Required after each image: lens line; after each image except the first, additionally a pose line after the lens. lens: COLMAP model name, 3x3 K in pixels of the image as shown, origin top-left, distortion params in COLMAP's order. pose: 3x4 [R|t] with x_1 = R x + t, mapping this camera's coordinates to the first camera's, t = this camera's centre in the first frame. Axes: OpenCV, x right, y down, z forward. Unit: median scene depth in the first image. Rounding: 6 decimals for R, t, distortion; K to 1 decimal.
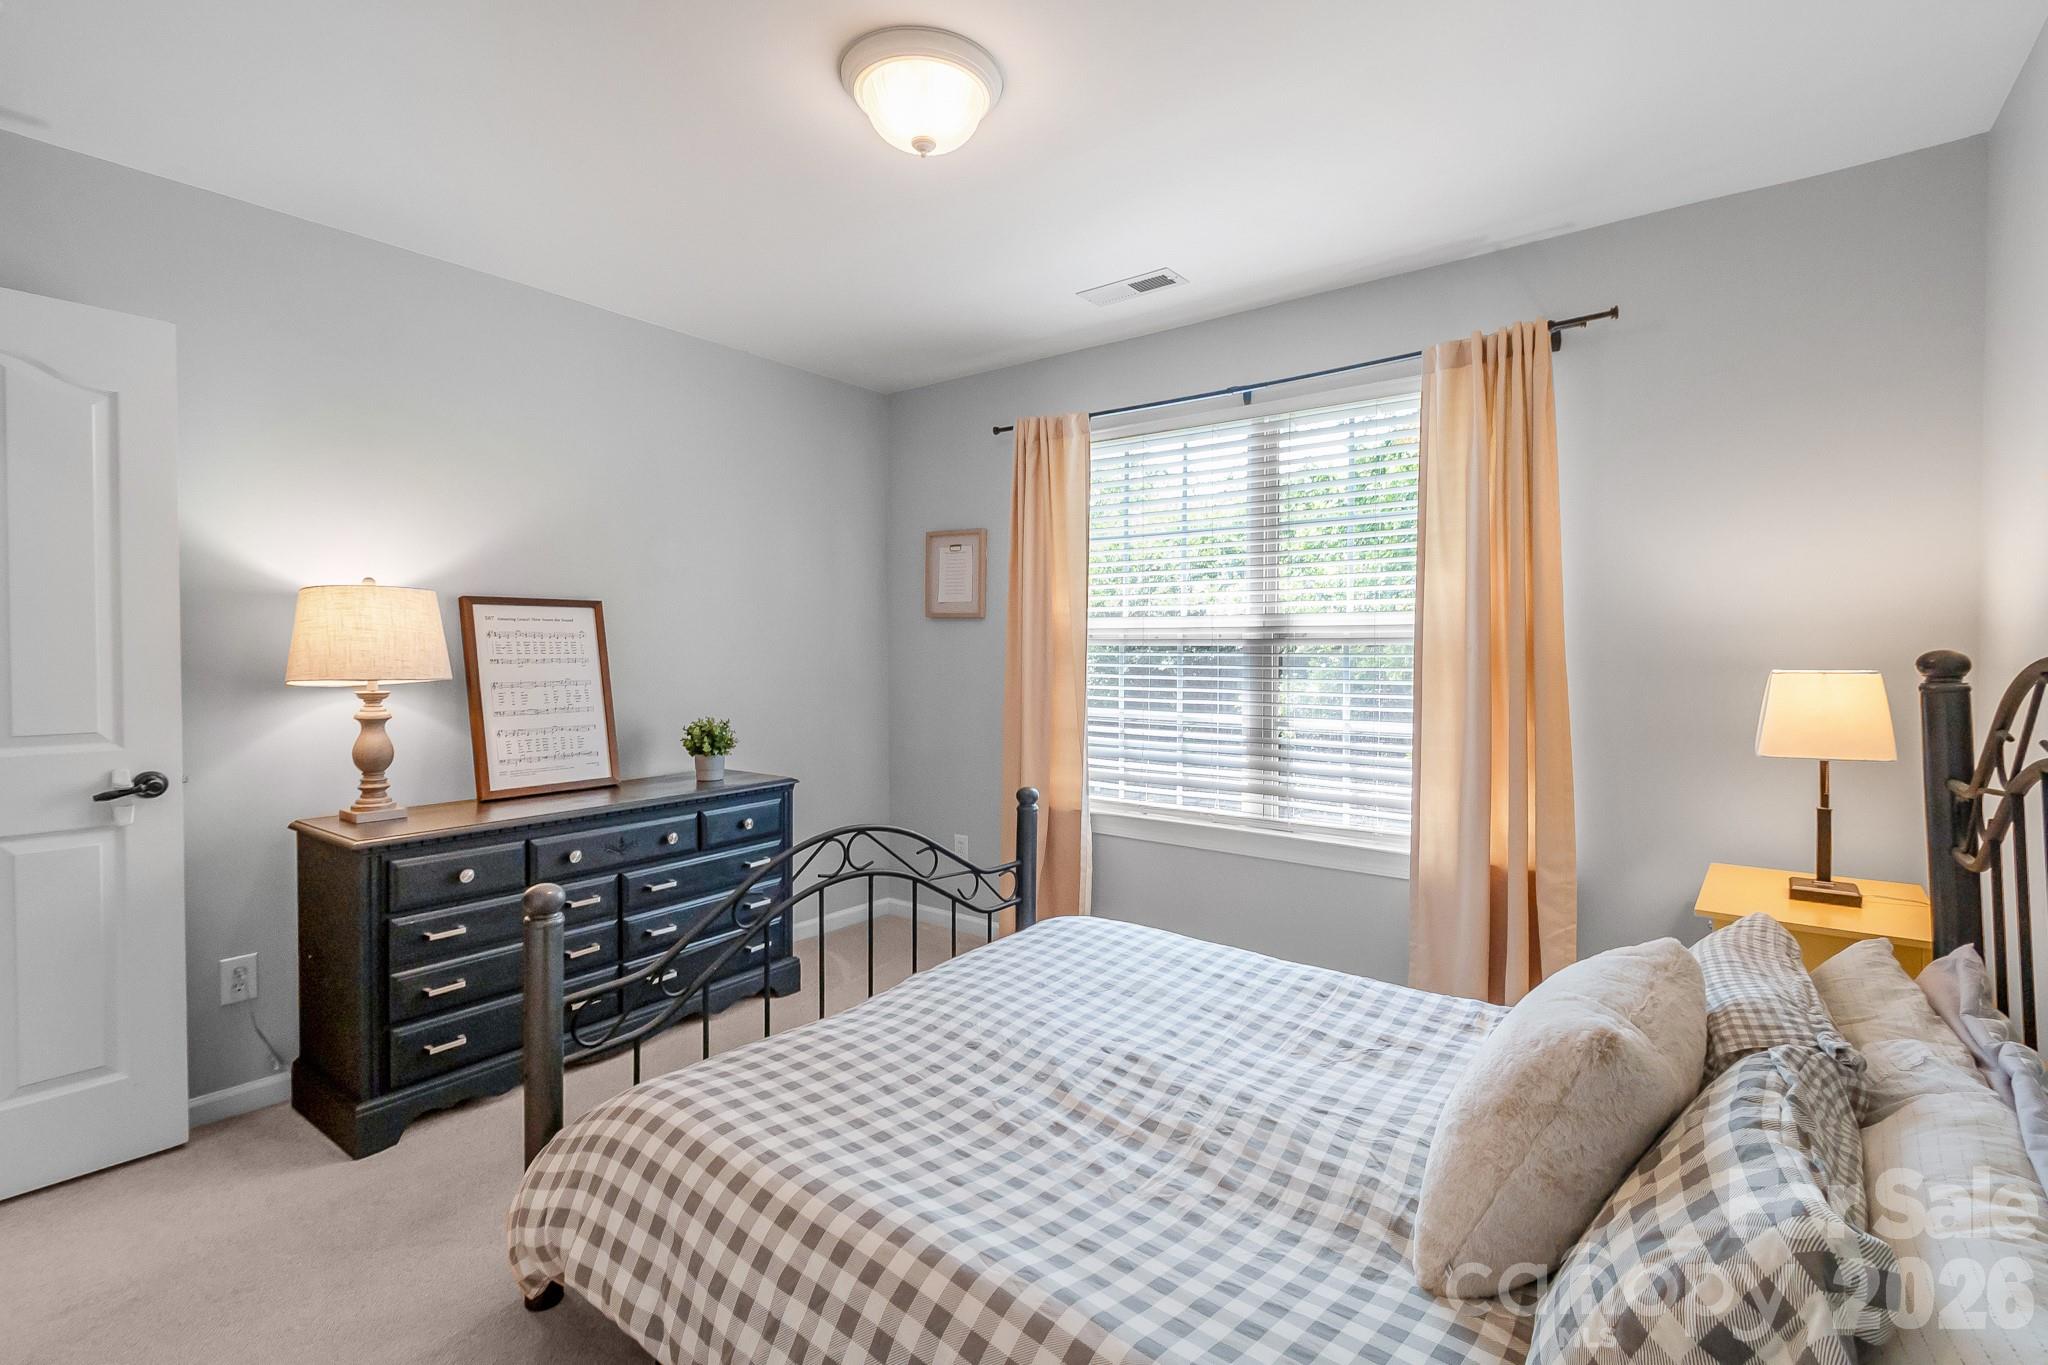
lens RADIAL K [[940.6, 0, 1054.1], [0, 940.6, 634.4], [0, 0, 1]] dist [0.004686, 0.000354]
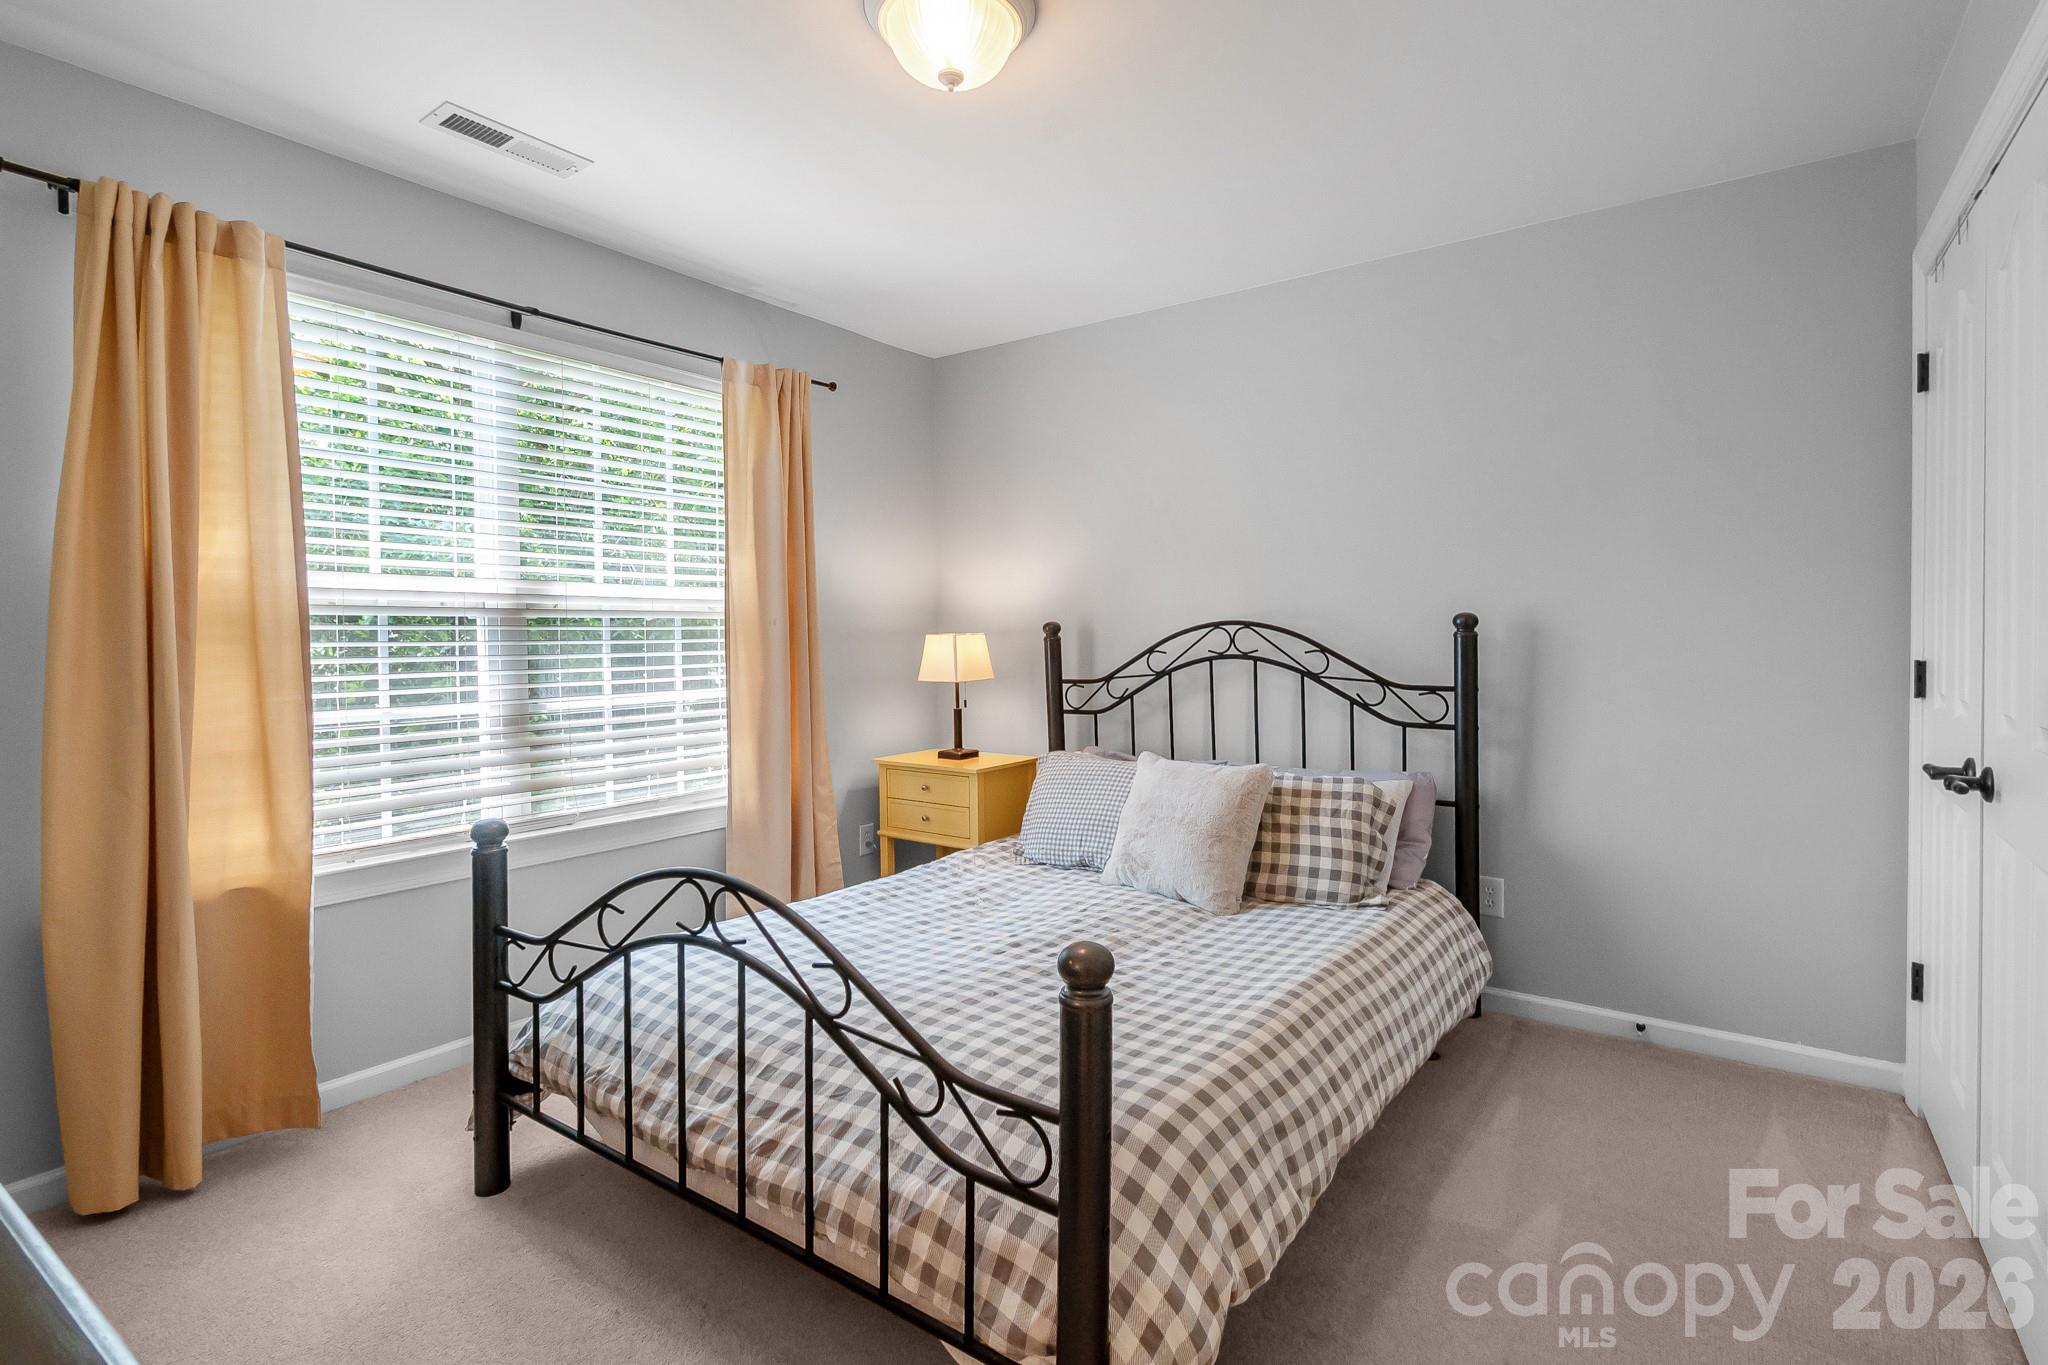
lens RADIAL K [[940.6, 0, 1054.1], [0, 940.6, 634.4], [0, 0, 1]] dist [0.004686, 0.000354]
pose [[-0.036622, -0.007053, 0.999304, -0.759745], [-0.016746, 0.999839, 0.006443, 0.015665], [-0.999189, -0.016498, -0.036734, 0.646273]]
